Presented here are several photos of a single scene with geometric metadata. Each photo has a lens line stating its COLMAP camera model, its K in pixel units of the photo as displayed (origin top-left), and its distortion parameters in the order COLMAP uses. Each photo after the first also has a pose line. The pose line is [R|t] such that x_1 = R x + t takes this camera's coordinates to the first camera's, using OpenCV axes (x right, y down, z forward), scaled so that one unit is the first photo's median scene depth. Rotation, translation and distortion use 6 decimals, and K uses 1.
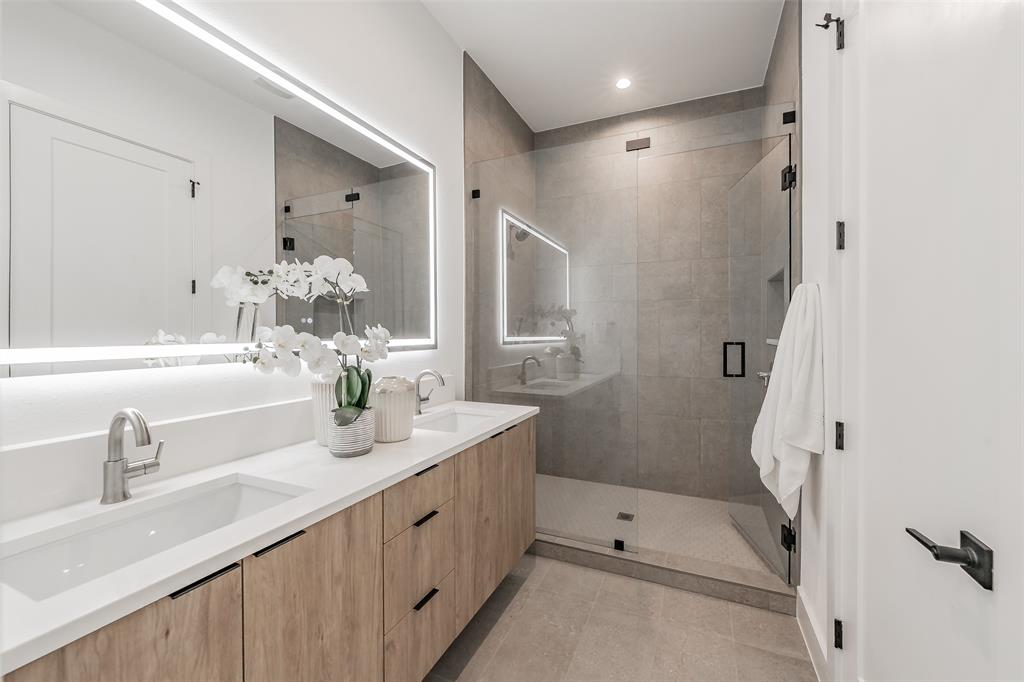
lens RADIAL K [[380.0, 0, 542.2], [0, 380.0, 335.2], [0, 0, 1]] dist [-0.000857, 0.000786]
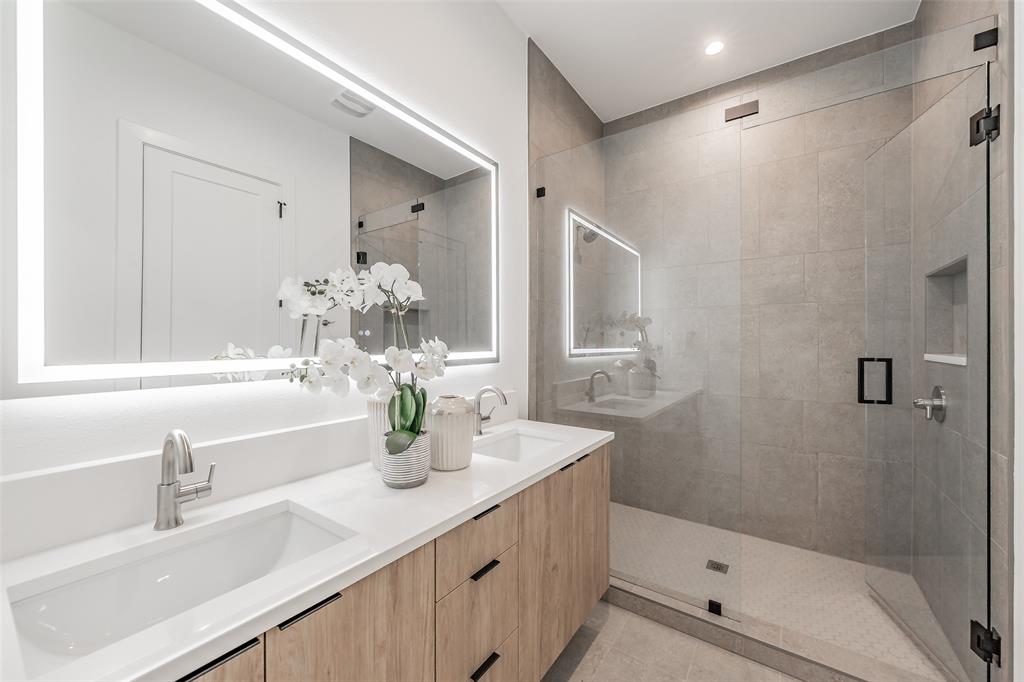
lens RADIAL K [[379.1, 0, 515.1], [0, 379.1, 341.4], [0, 0, 1]] dist [-0.000645, -0.000151]
pose [[0.974066, 0.002199, -0.226253, -0.035480], [-0.003923, 0.999967, -0.007167, -0.008758], [0.226230, 0.007869, 0.974042, 0.128891]]
